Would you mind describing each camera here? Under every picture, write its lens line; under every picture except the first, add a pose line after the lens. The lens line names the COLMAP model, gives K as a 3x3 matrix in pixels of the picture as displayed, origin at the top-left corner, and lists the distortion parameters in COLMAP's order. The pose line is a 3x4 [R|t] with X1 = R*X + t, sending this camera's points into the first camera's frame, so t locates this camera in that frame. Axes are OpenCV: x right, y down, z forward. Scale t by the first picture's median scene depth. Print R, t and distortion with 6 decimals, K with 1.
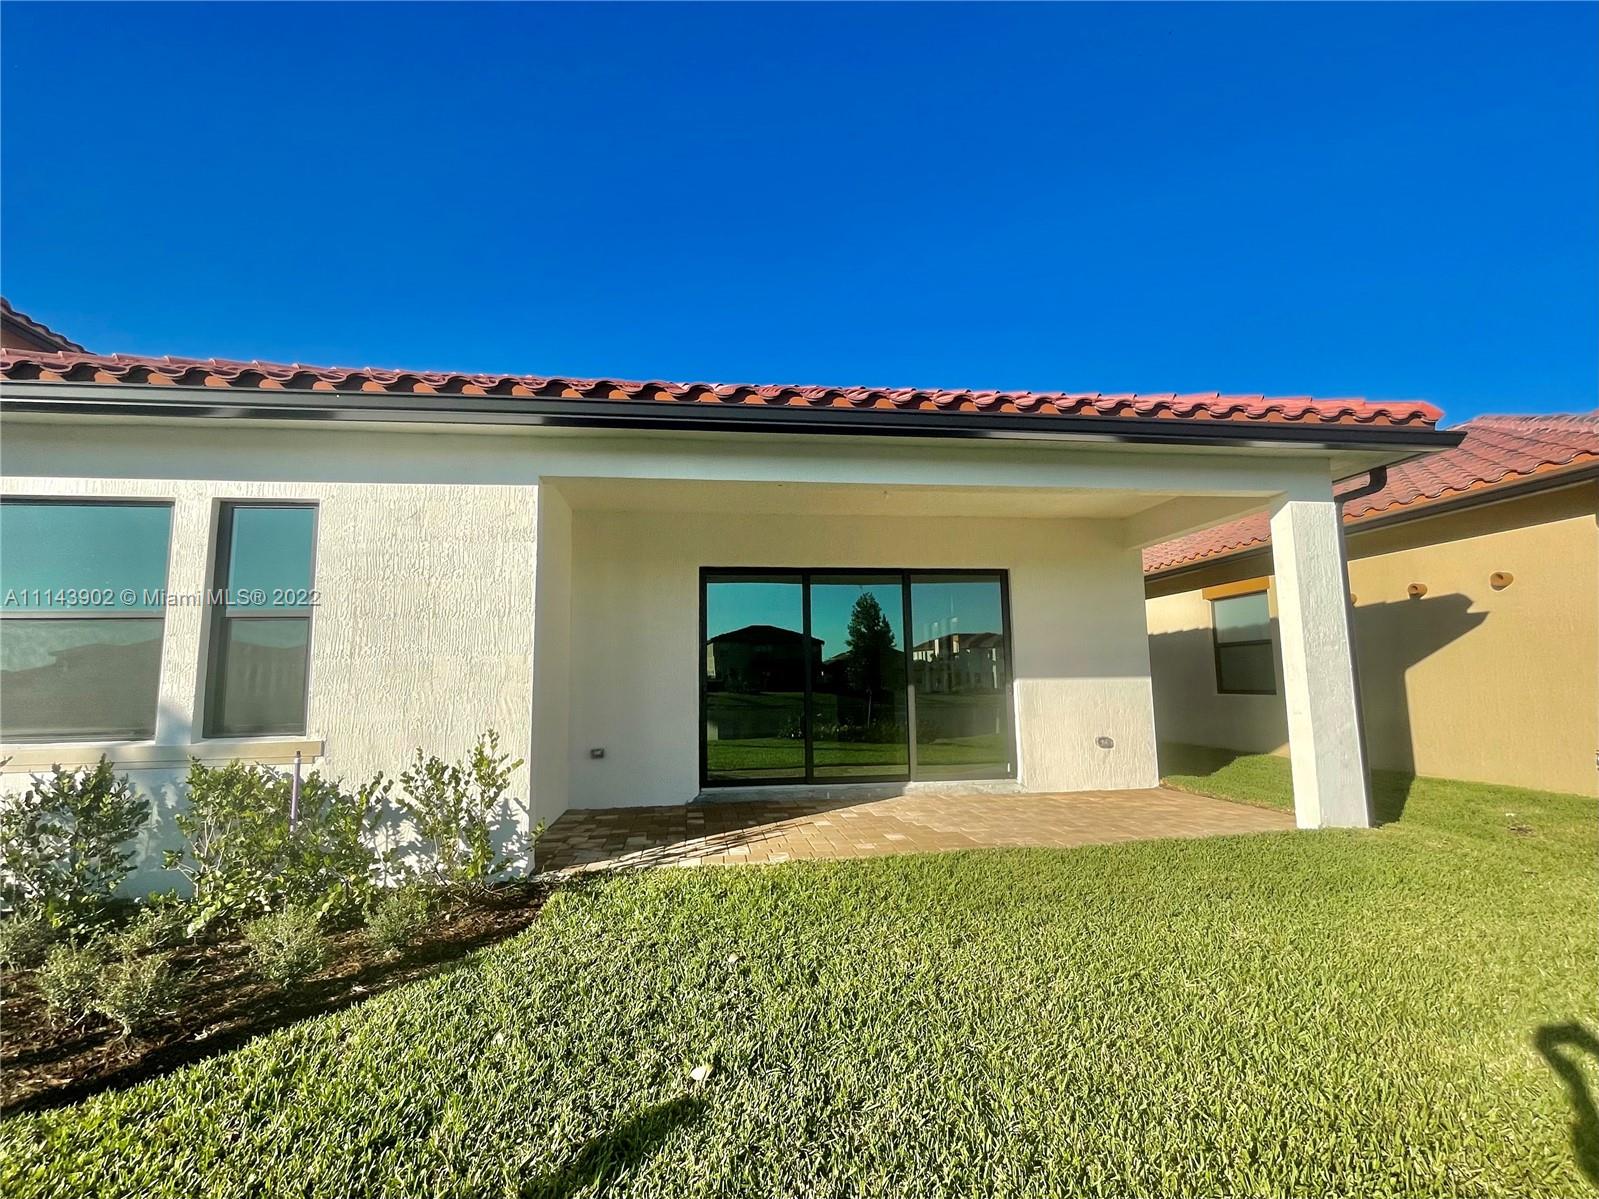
lens RADIAL K [[721.9, 0, 799.5], [0, 721.9, 599.5], [0, 0, 1]] dist [0.001307, 0.000766]
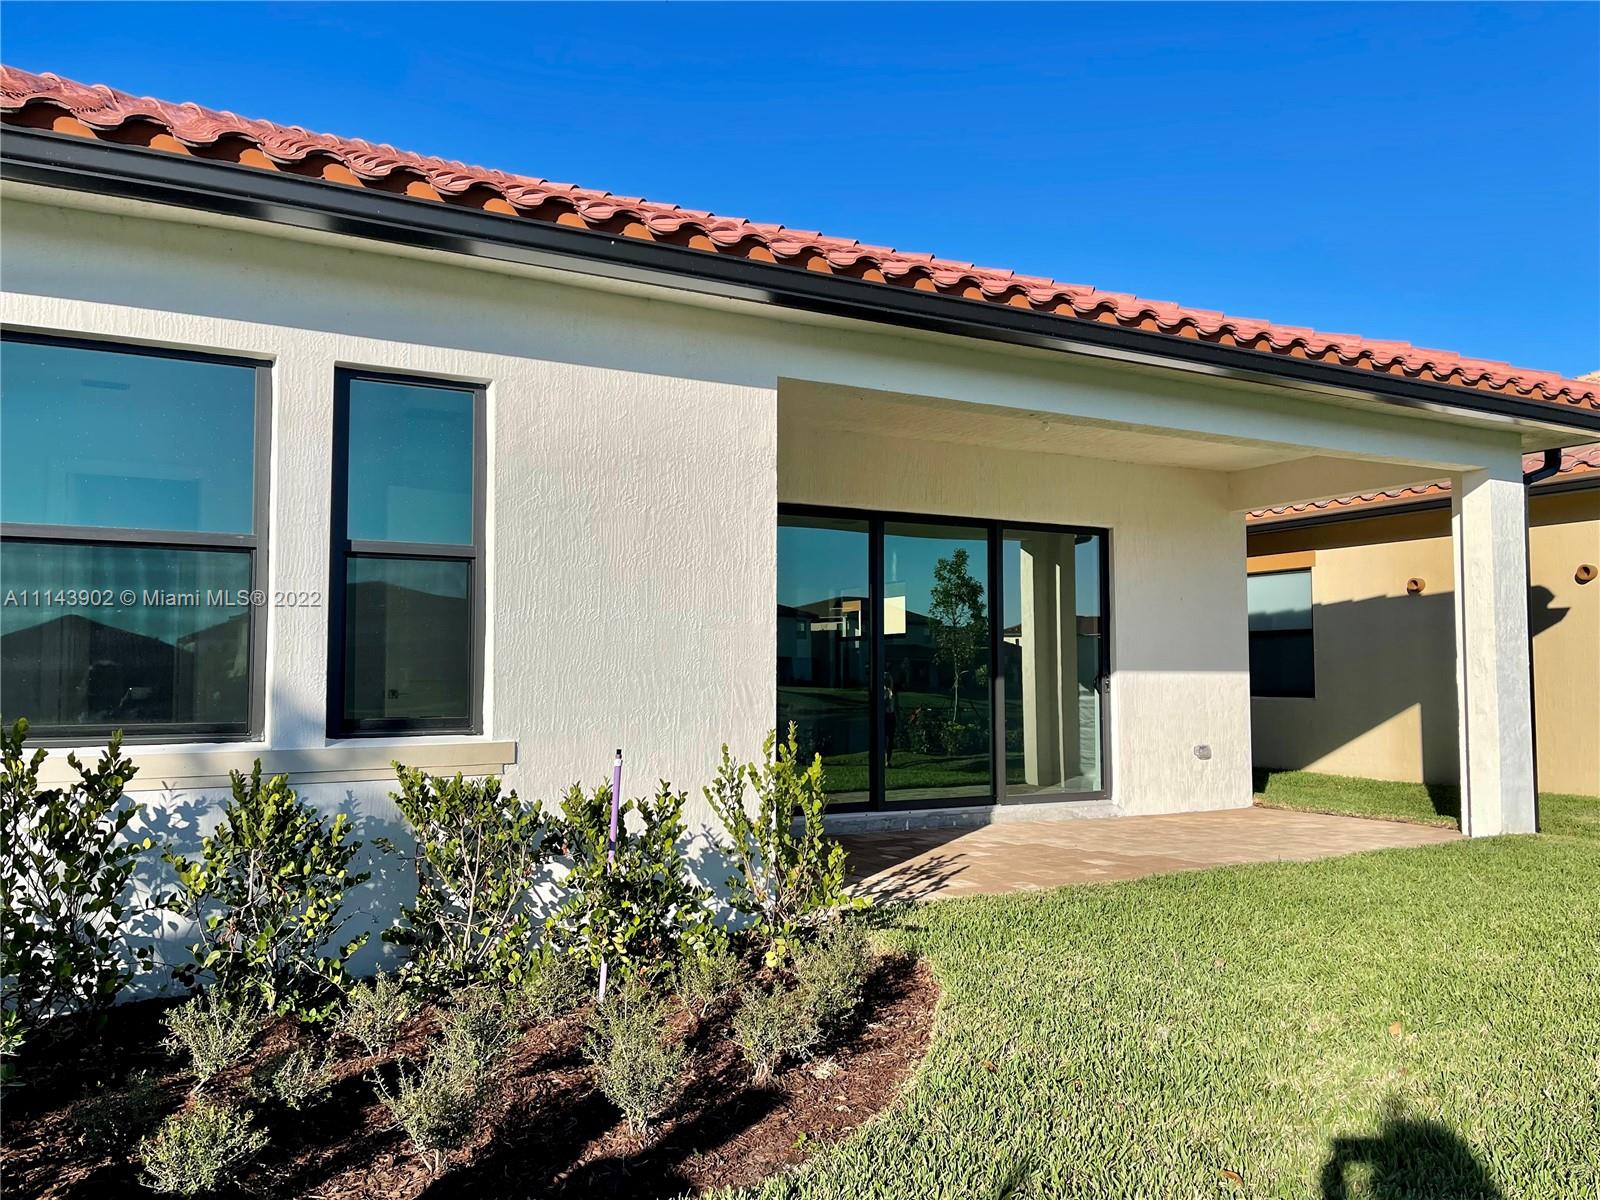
lens RADIAL K [[1184.1, 0, 800.0], [0, 1184.1, 600.0], [0, 0, 1]] dist [0.013567, -0.005796]
pose [[0.936723, 0.037262, 0.348083, -0.481003], [-0.052640, 0.998006, 0.034825, 0.006135], [-0.346091, -0.050944, 0.936817, -0.077282]]
